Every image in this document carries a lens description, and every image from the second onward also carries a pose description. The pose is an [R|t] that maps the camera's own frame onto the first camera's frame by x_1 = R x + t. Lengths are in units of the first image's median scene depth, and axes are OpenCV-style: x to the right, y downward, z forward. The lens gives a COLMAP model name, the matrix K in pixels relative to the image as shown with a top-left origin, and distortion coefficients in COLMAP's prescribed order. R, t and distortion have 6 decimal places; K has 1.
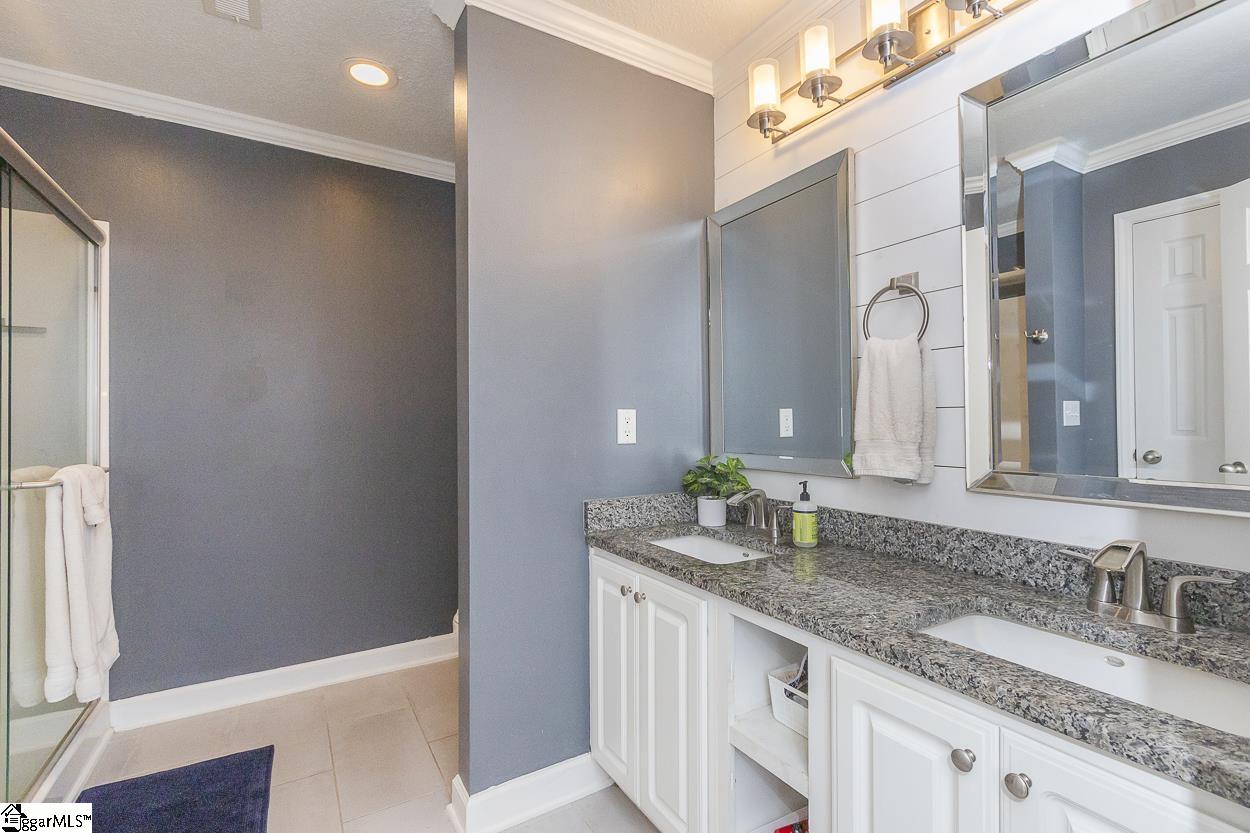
lens RADIAL K [[568.7, 0, 629.7], [0, 568.7, 413.1], [0, 0, 1]] dist [0.001498, -0.001179]
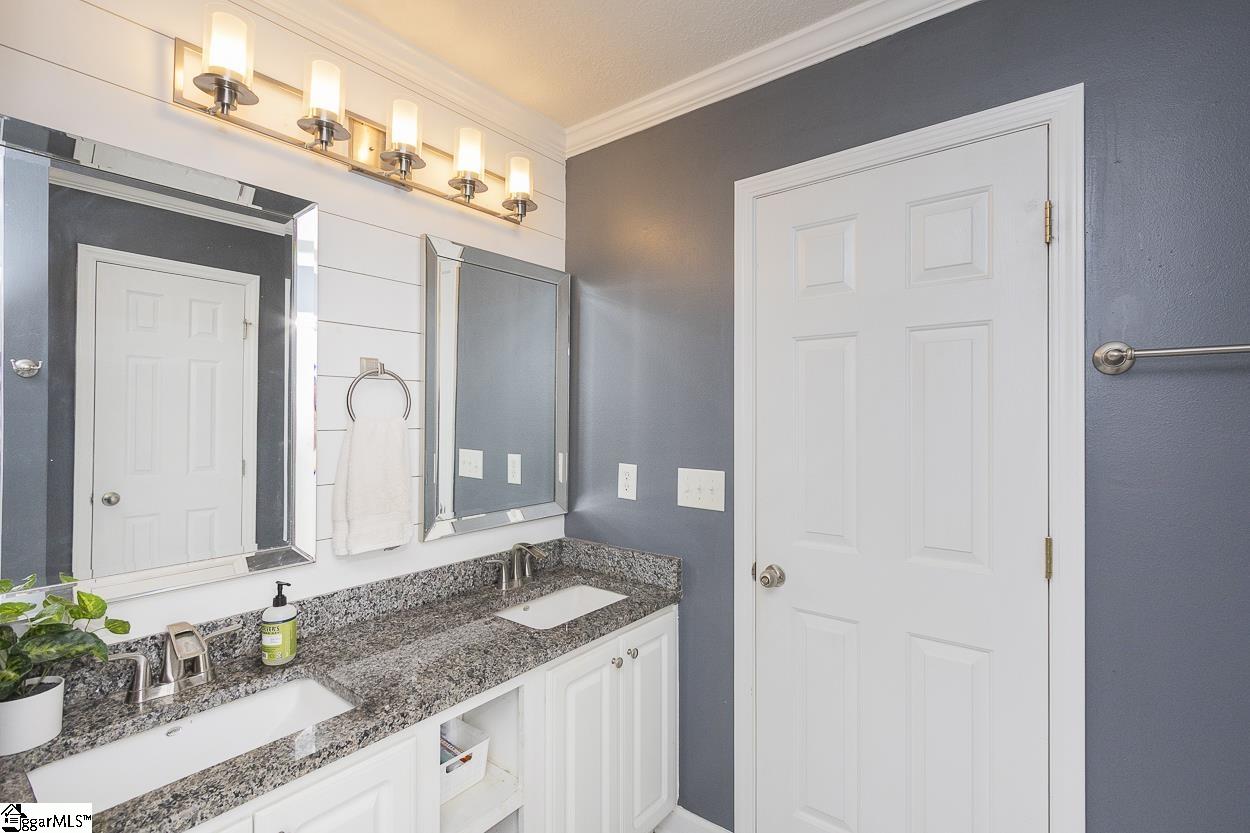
lens RADIAL K [[568.7, 0, 629.4], [0, 568.7, 415.6], [0, 0, 1]] dist [0.001498, -0.001179]
pose [[-0.353015, 0.007427, 0.935588, -0.750349], [-0.007568, 0.999913, -0.010793, -0.133870], [-0.935587, -0.010891, -0.352928, 0.974126]]
